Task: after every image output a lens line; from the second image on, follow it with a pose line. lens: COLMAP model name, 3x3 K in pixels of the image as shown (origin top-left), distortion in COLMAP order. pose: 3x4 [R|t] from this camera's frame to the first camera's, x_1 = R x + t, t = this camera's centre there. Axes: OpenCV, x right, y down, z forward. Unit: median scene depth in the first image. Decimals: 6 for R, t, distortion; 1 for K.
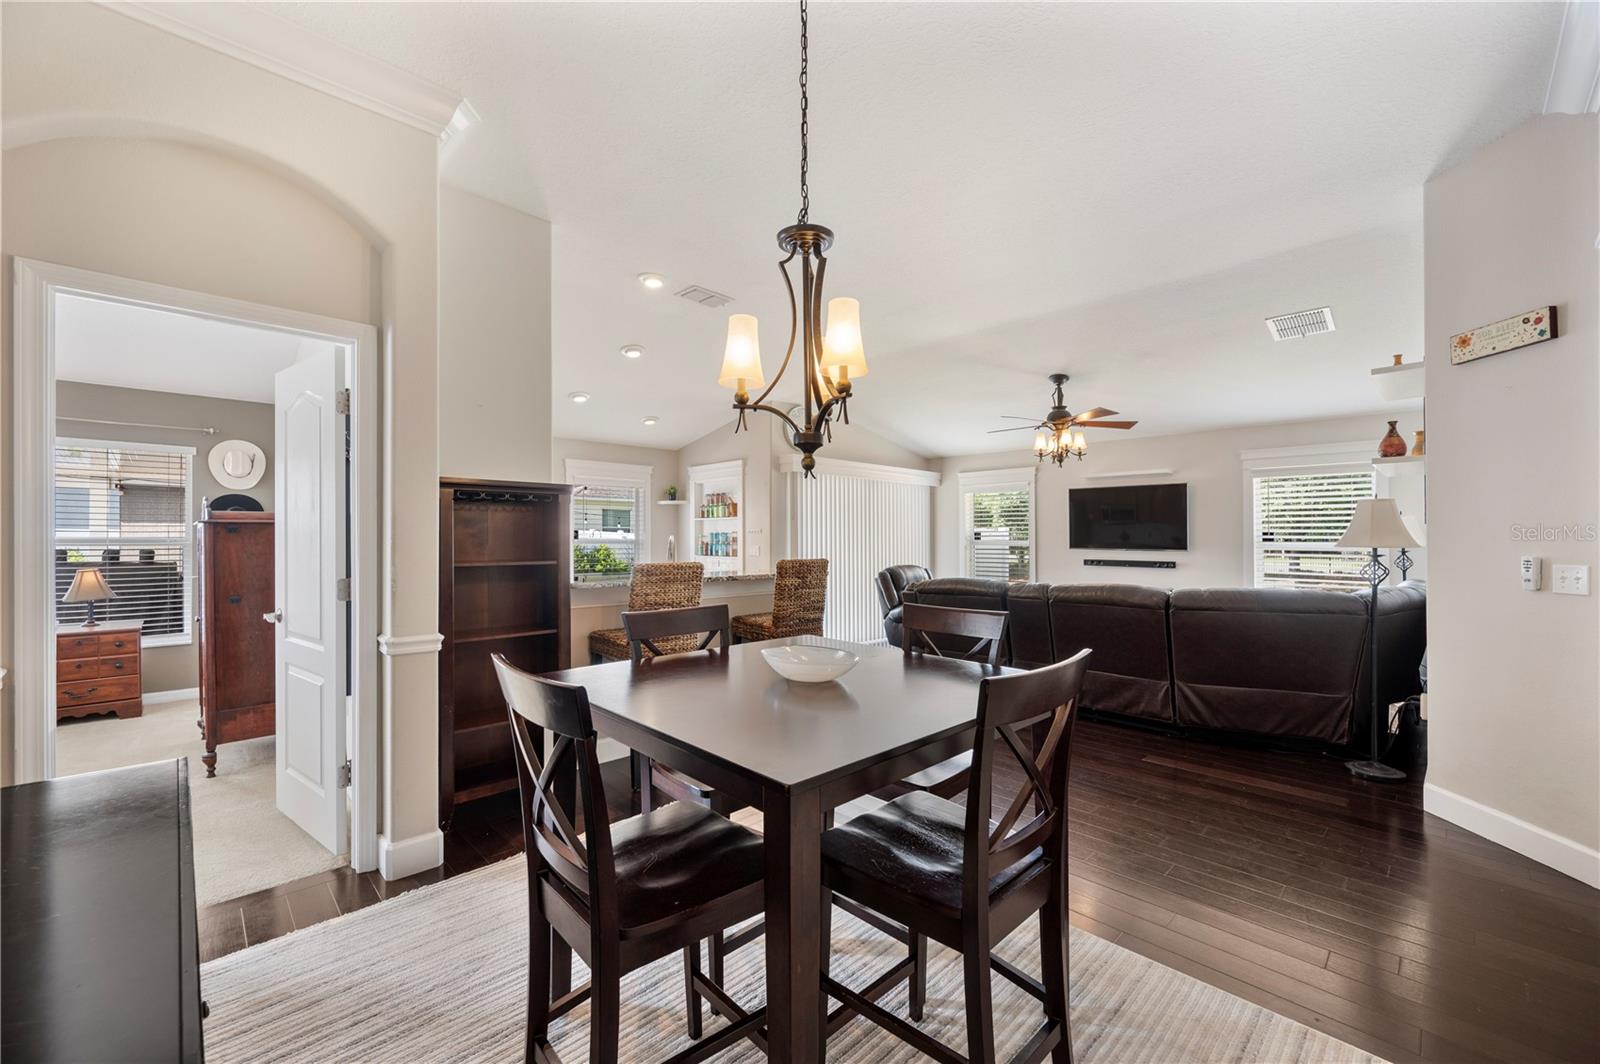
lens RADIAL K [[629.5, 0, 800.0], [0, 629.5, 532.0], [0, 0, 1]] dist [-0.000510, -0.000016]
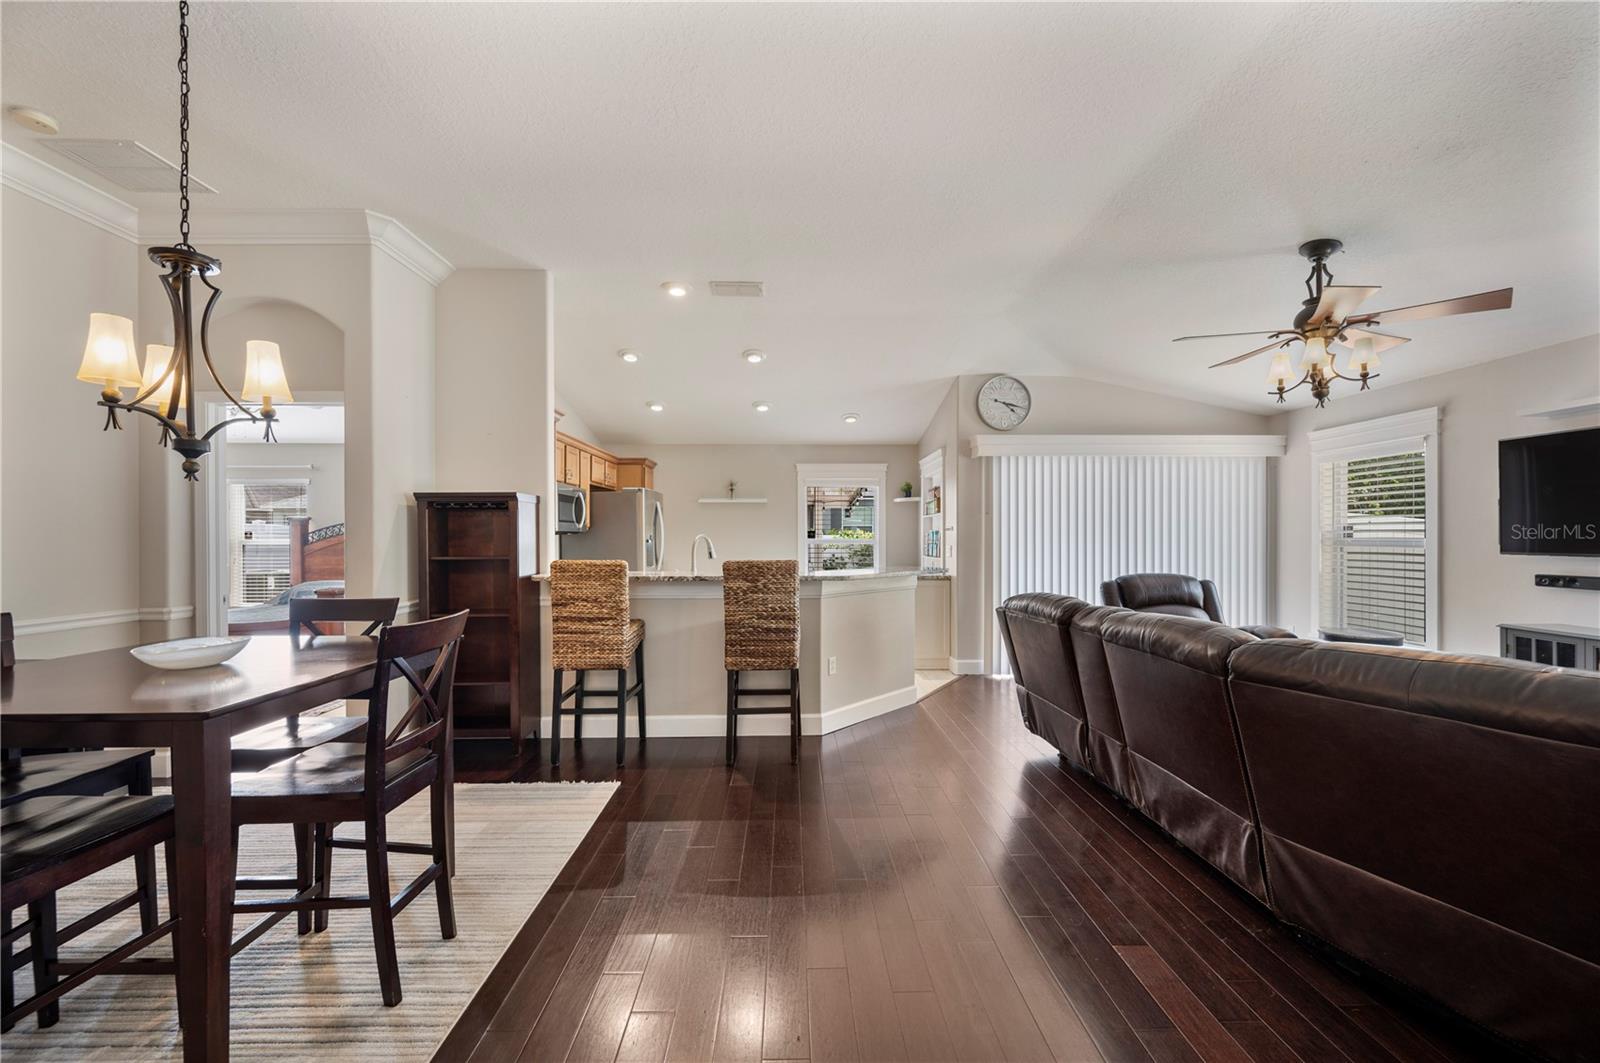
lens RADIAL K [[631.3, 0, 802.9], [0, 631.3, 540.3], [0, 0, 1]] dist [-0.001212, 0.000082]
pose [[0.729950, -0.002088, -0.683497, 0.418311], [0.011053, 0.999901, 0.008750, 0.005035], [0.683411, -0.013941, 0.729901, 0.251159]]
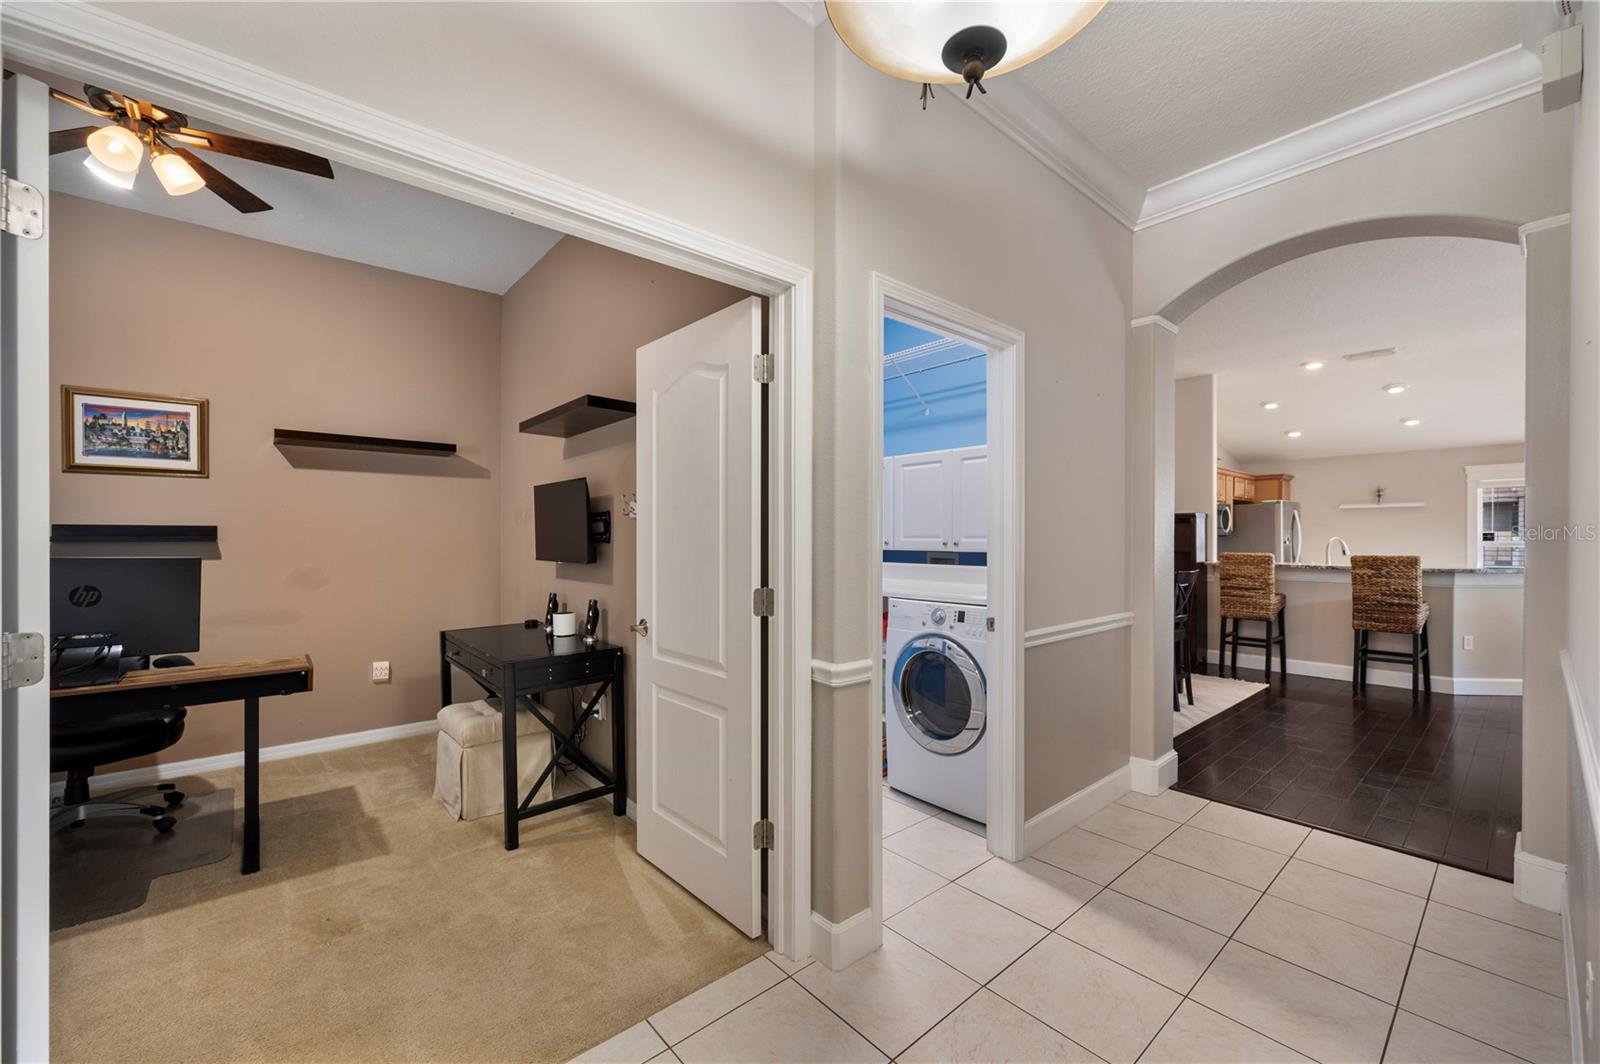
lens RADIAL K [[638.4, 0, 800.4], [0, 638.4, 537.1], [0, 0, 1]] dist [0.000089, -0.000009]
pose [[-0.061594, -0.005011, -0.998089, 0.882430], [0.006644, 0.999963, -0.005431, 0.002660], [0.998079, -0.006966, -0.061558, -0.071168]]
